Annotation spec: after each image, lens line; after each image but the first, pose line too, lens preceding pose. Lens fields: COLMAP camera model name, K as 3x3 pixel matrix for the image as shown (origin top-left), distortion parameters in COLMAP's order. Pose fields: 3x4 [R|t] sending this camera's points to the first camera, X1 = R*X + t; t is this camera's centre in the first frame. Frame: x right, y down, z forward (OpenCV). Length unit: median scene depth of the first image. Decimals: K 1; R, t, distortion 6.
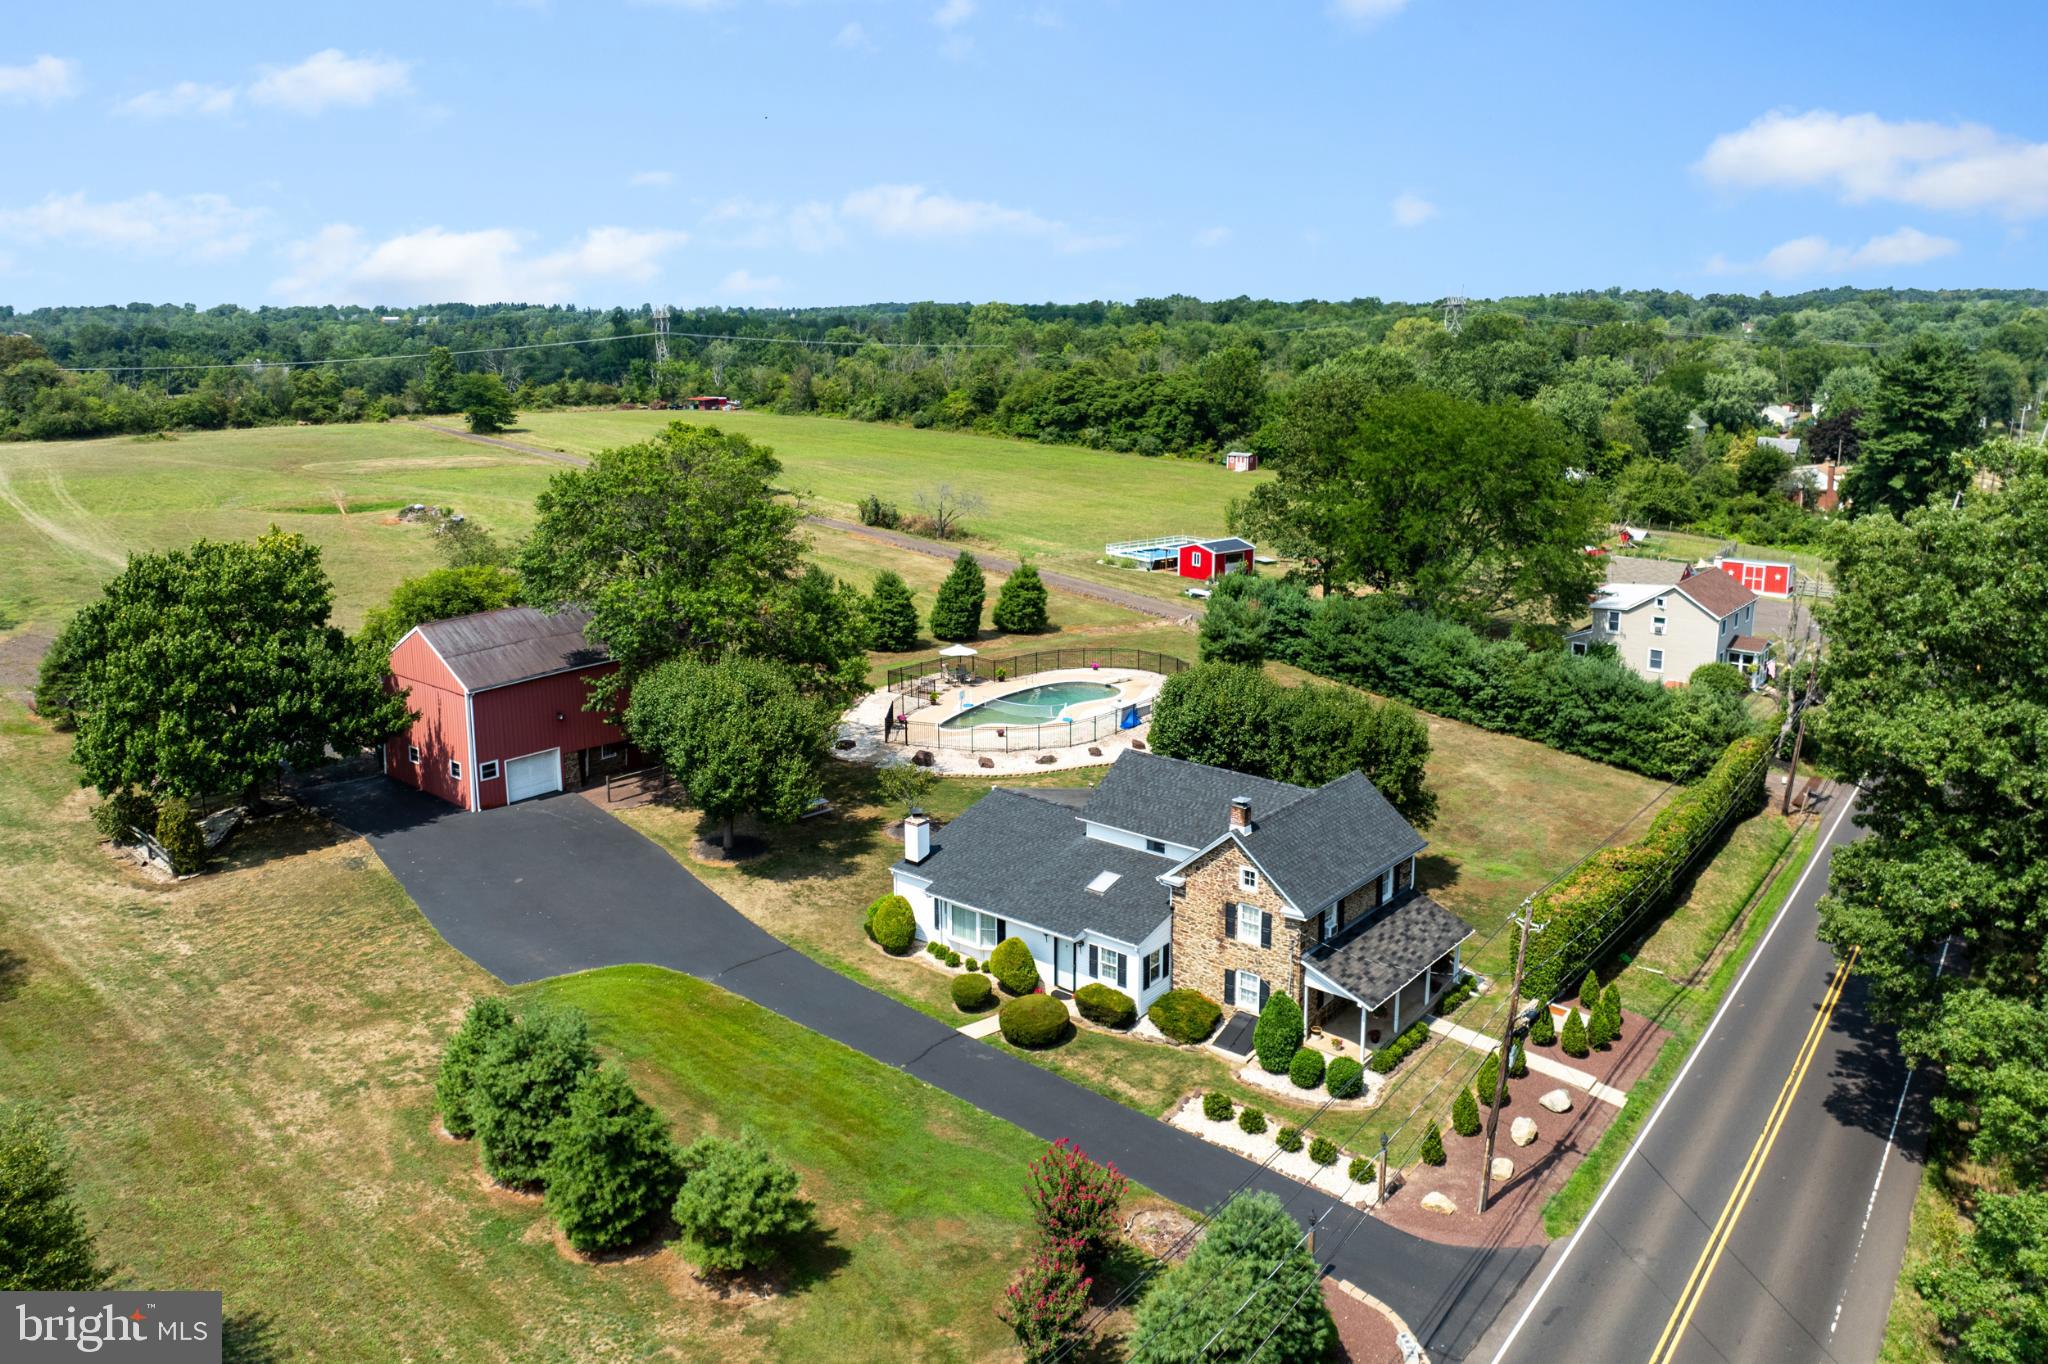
lens RADIAL K [[1438.5, 0, 1034.0], [0, 1438.5, 596.9], [0, 0, 1]] dist [-0.018602, -0.042048]
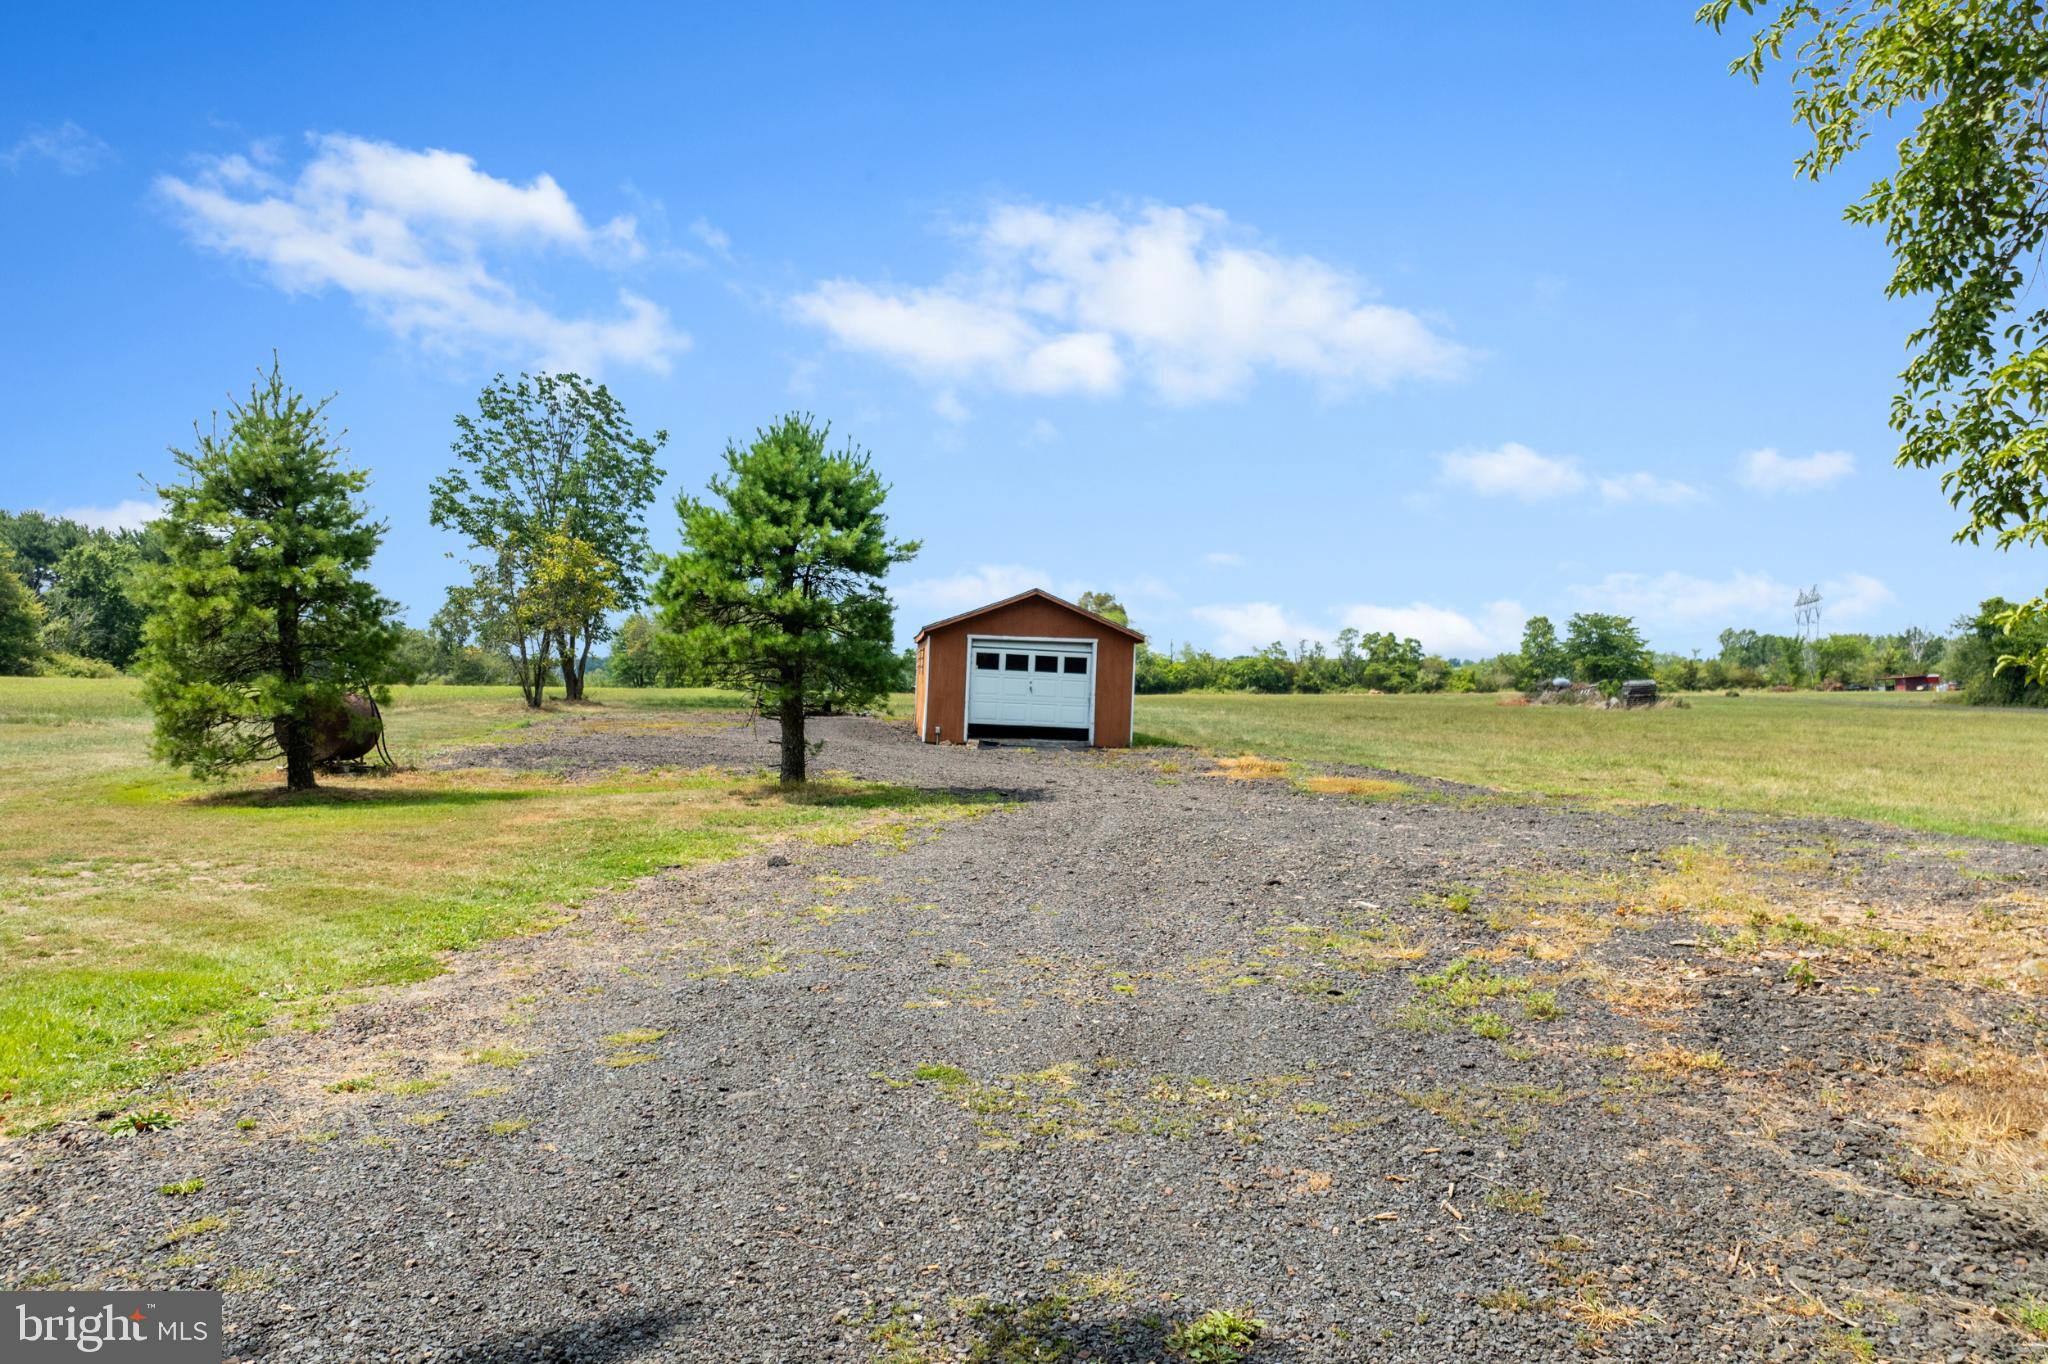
lens RADIAL K [[1443.7, 0, 1024.0], [0, 1443.7, 697.5], [0, 0, 1]] dist [-0.028934, -0.007933]
pose [[0.758684, -0.000290, -0.651459, -0.523779], [-0.120278, 0.982746, -0.140512, 0.110377], [0.640260, 0.184960, 0.745559, 1.055474]]
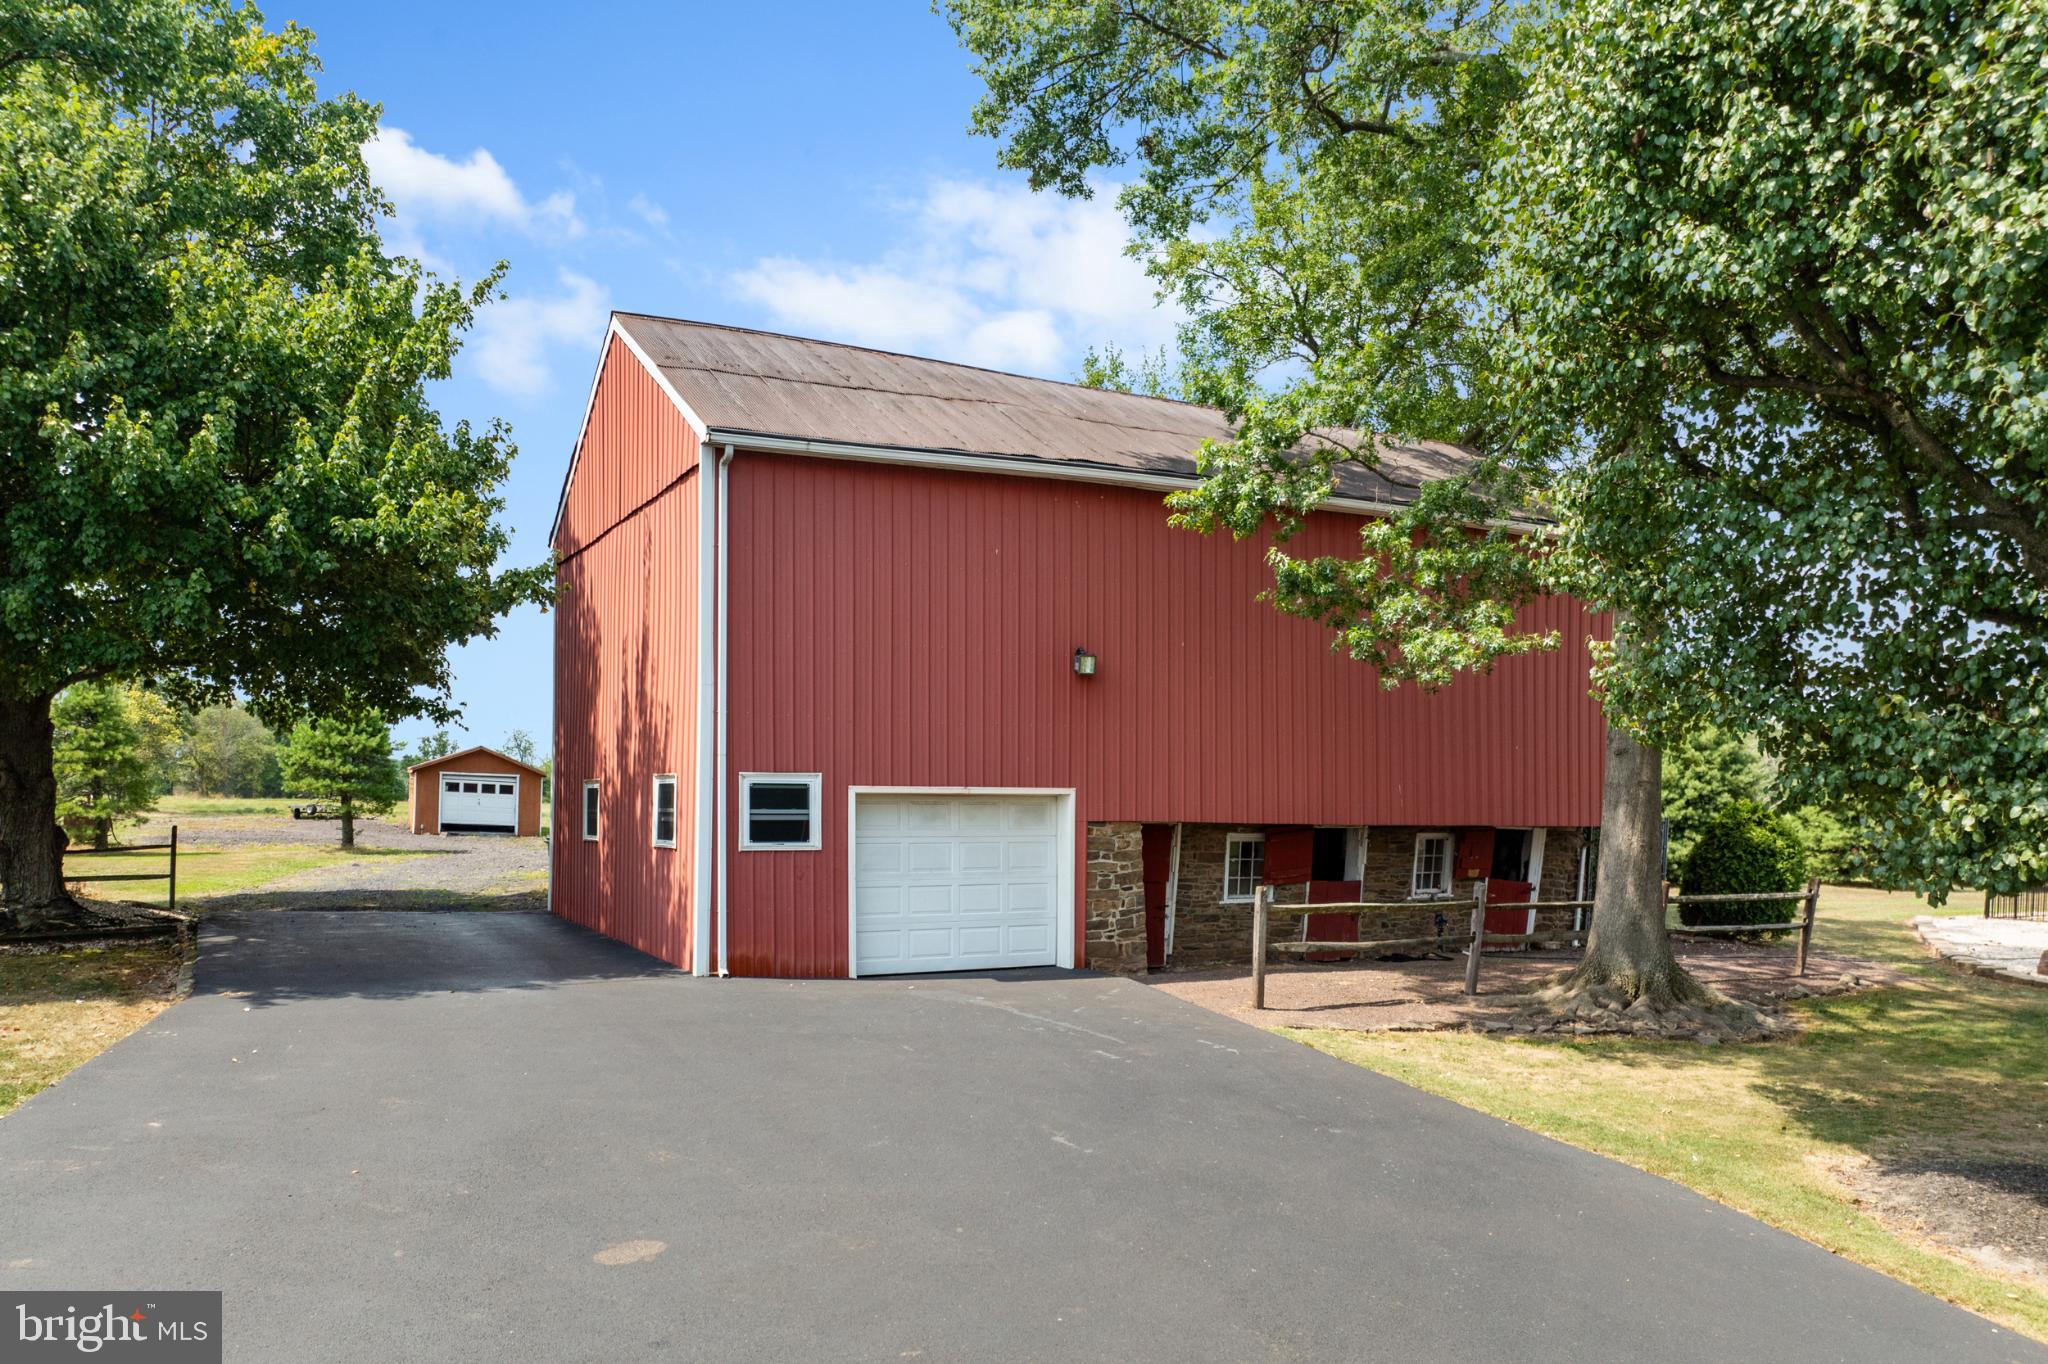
lens RADIAL K [[1467.4, 0, 1032.3], [0, 1467.4, 866.1], [0, 0, 1]] dist [-0.020703, -0.005364]
pose [[0.926265, 0.018229, -0.376433, -0.248831], [-0.072140, 0.988936, -0.129621, 0.157619], [0.369905, 0.147219, 0.917331, 0.789989]]
